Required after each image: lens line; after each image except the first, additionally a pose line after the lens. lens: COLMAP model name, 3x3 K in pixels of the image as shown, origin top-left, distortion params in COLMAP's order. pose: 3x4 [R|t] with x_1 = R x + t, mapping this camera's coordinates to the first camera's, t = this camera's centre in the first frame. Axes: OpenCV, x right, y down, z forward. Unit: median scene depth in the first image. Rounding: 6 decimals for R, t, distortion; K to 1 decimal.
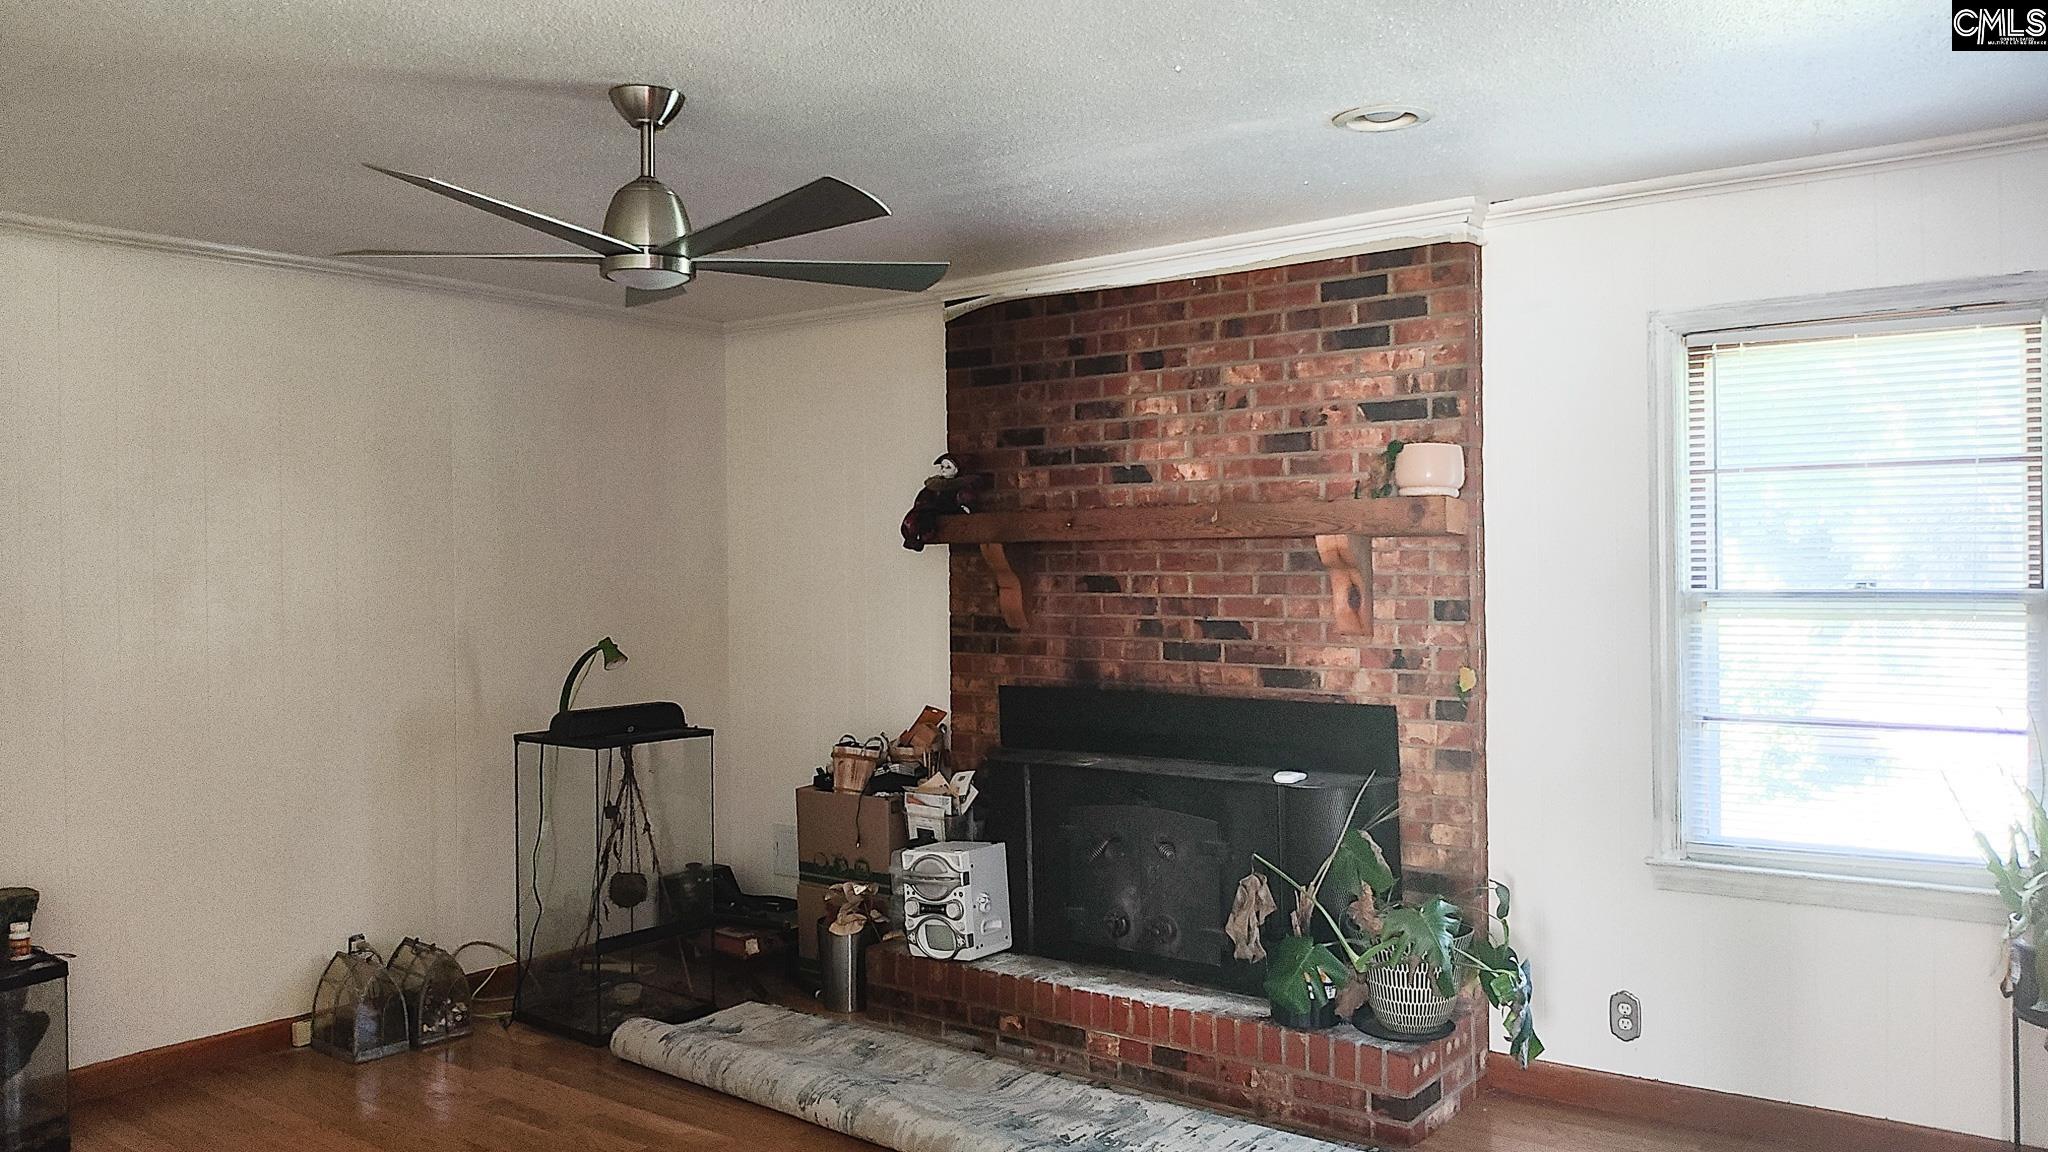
lens RADIAL K [[1558.1, 0, 1010.1], [0, 1558.1, 552.4], [0, 0, 1]] dist [0.133657, -0.282113]
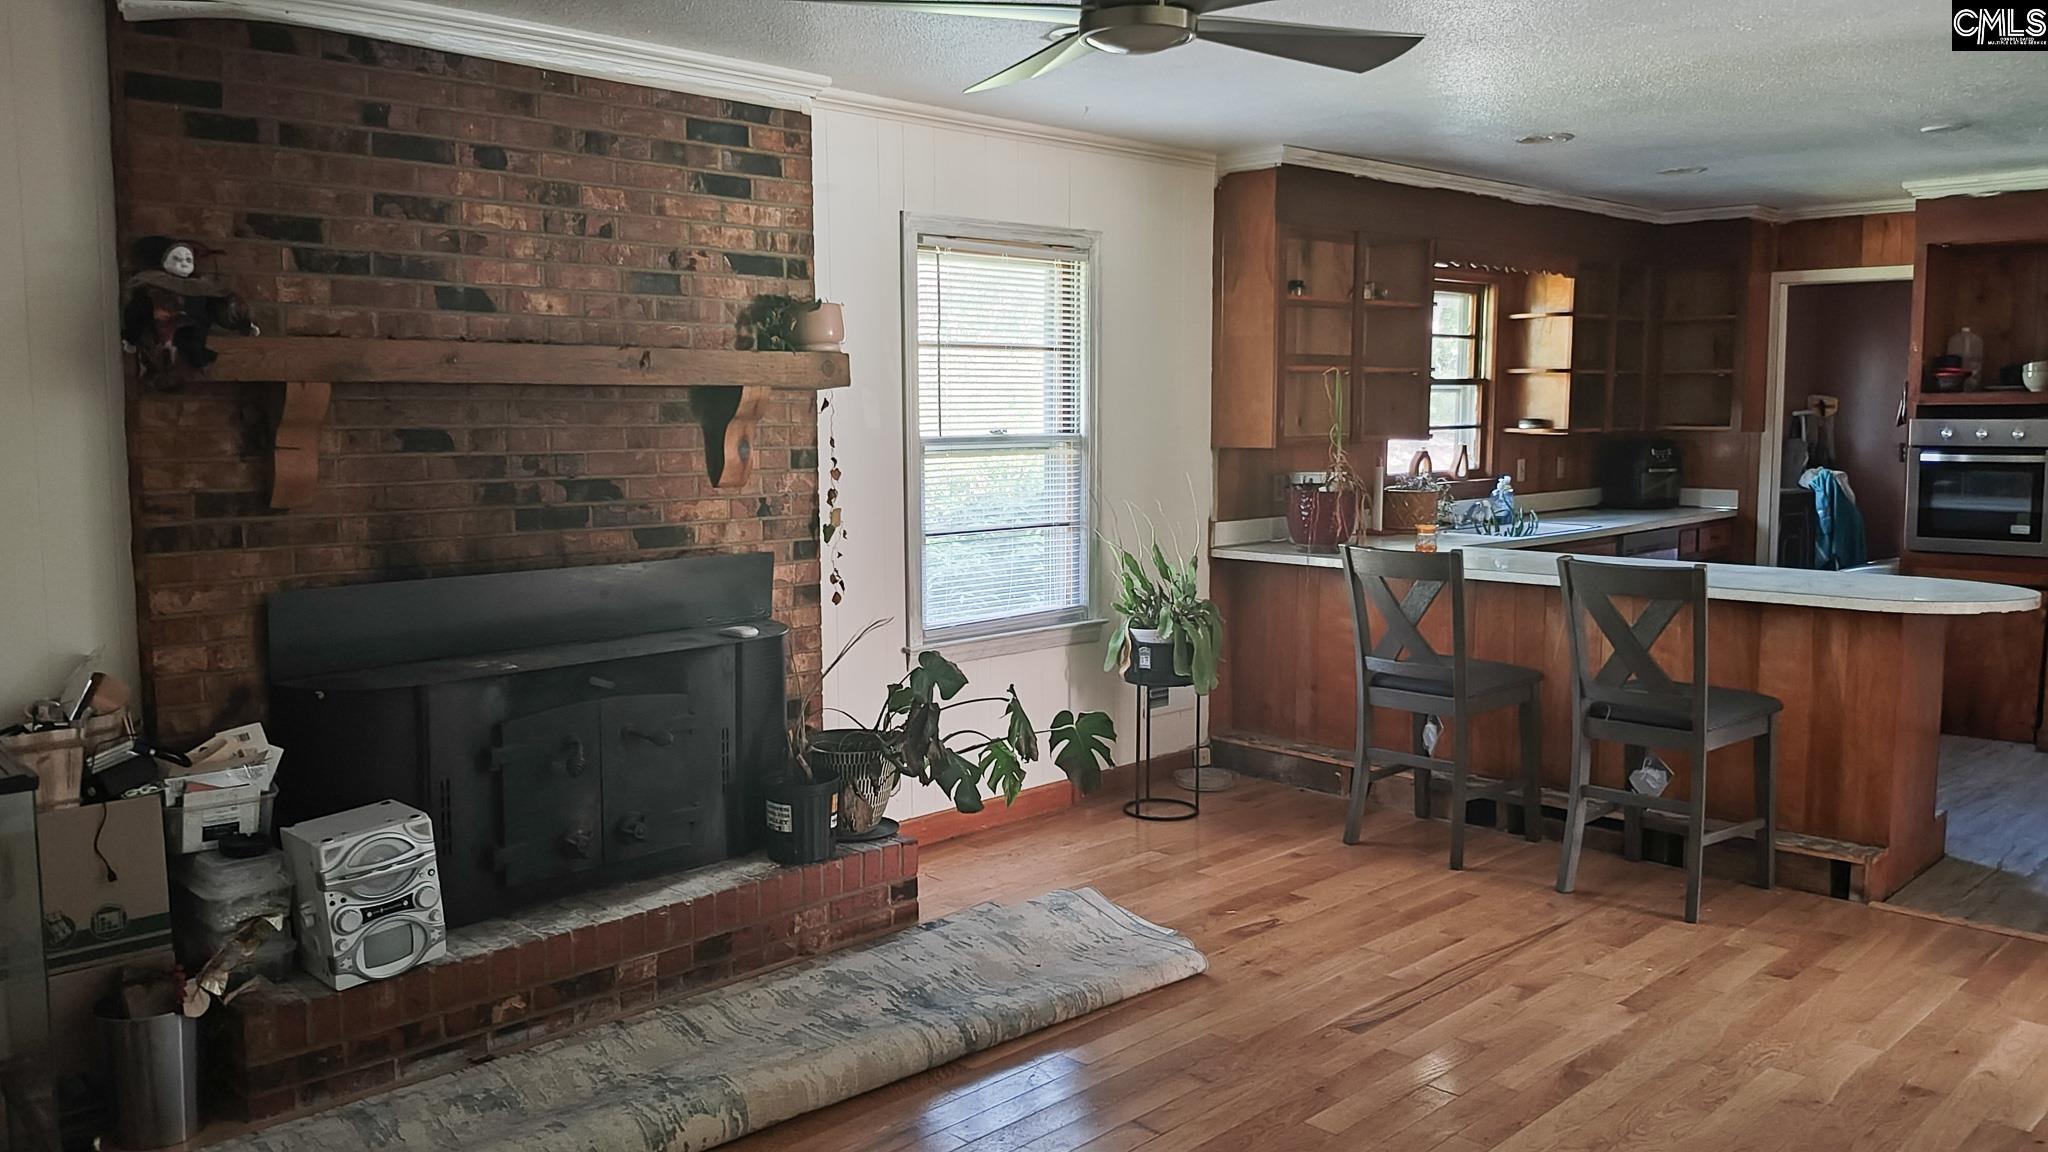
lens RADIAL K [[1558.1, 0, 1010.1], [0, 1558.1, 552.4], [0, 0, 1]] dist [0.133657, -0.282113]
pose [[0.137001, -0.078274, 0.987473, -0.718563], [0.000129, 0.996875, 0.079001, 0.014974], [-0.990571, -0.010696, 0.136583, 0.655508]]
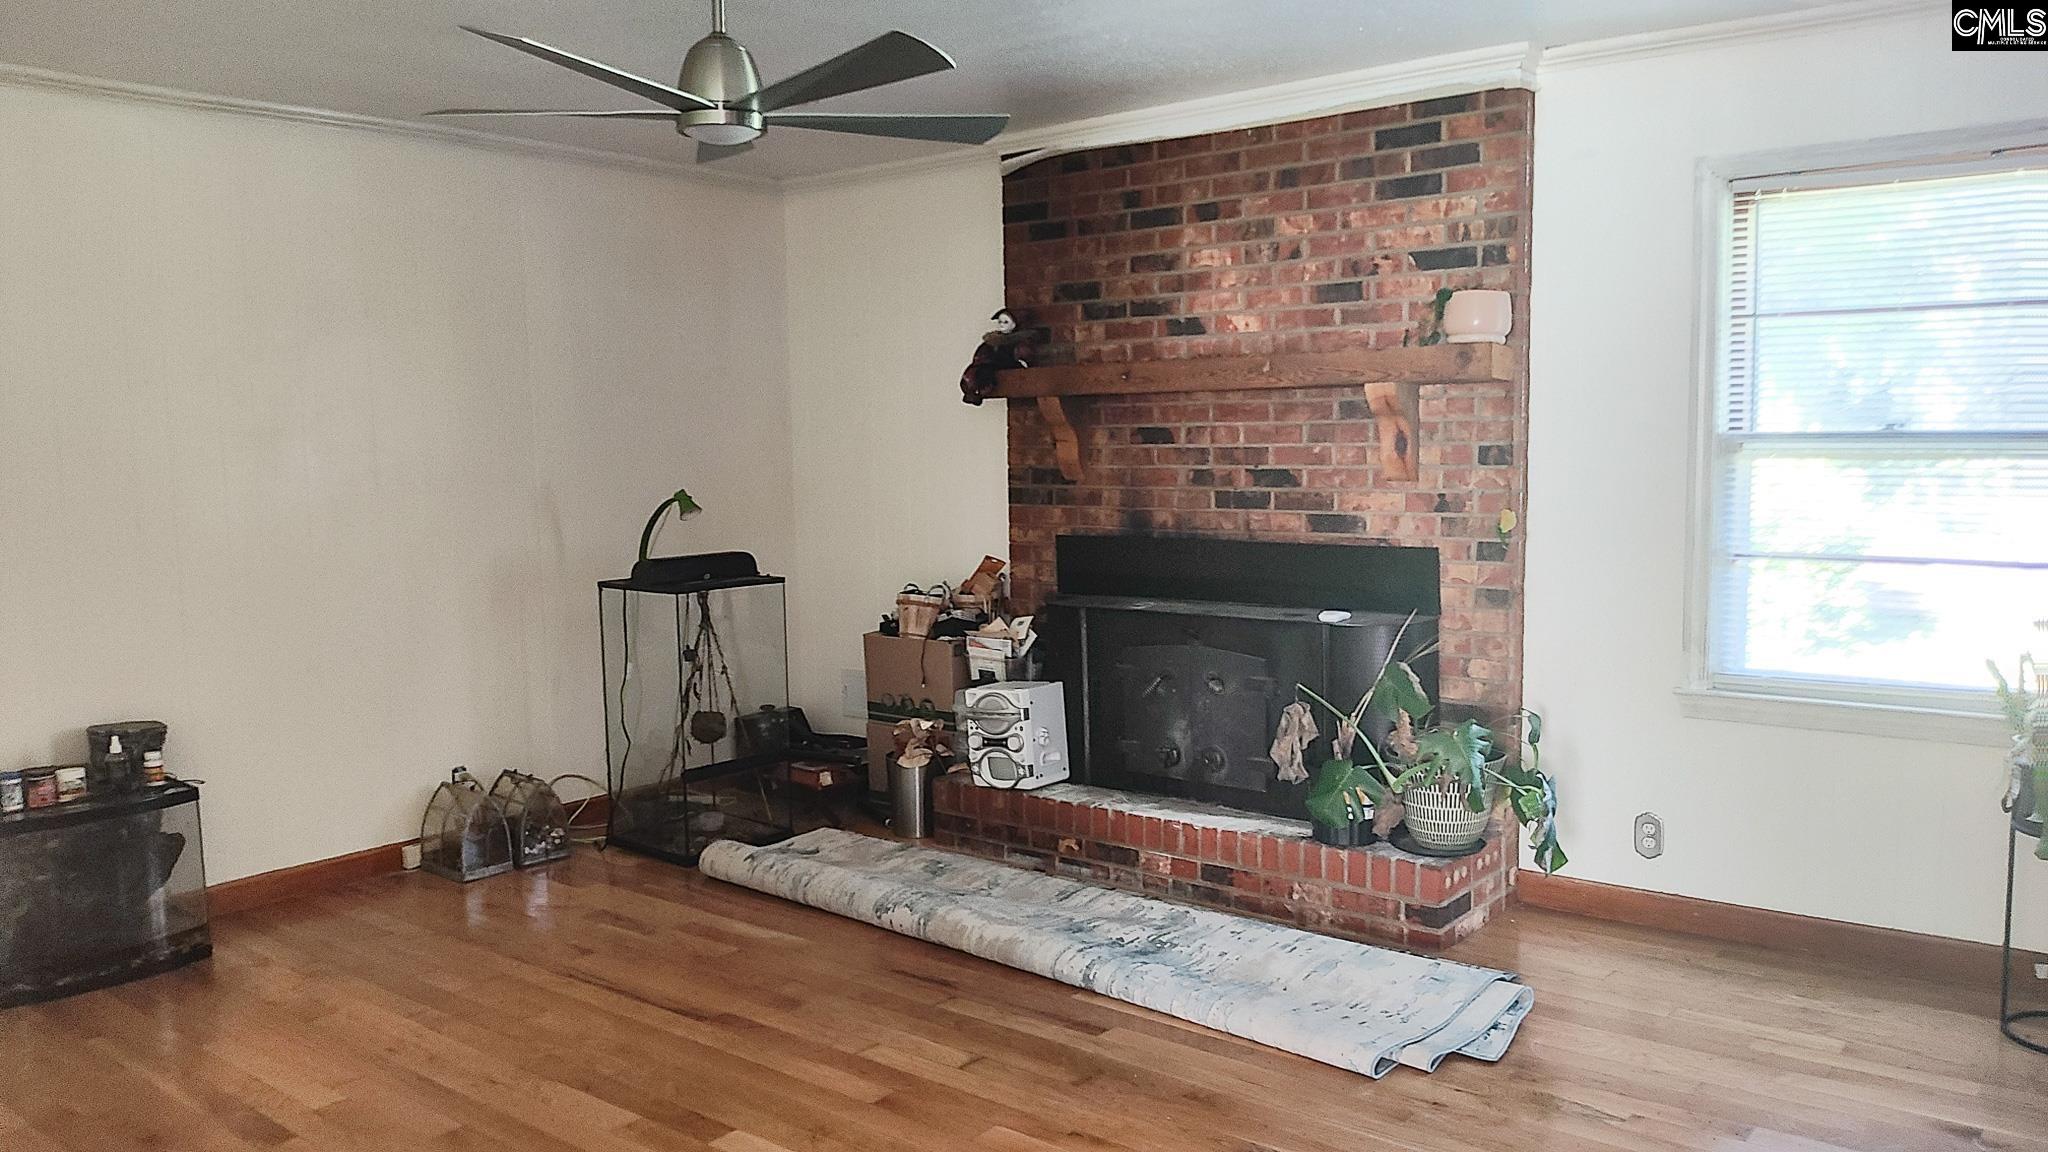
lens RADIAL K [[1564.5, 0, 1013.6], [0, 1564.5, 584.9], [0, 0, 1]] dist [0.122833, -0.295979]
pose [[0.999502, -0.003113, -0.031394, -0.003112], [0.006382, 0.994496, 0.104576, 0.010364], [0.030896, -0.104724, 0.994021, -0.047232]]
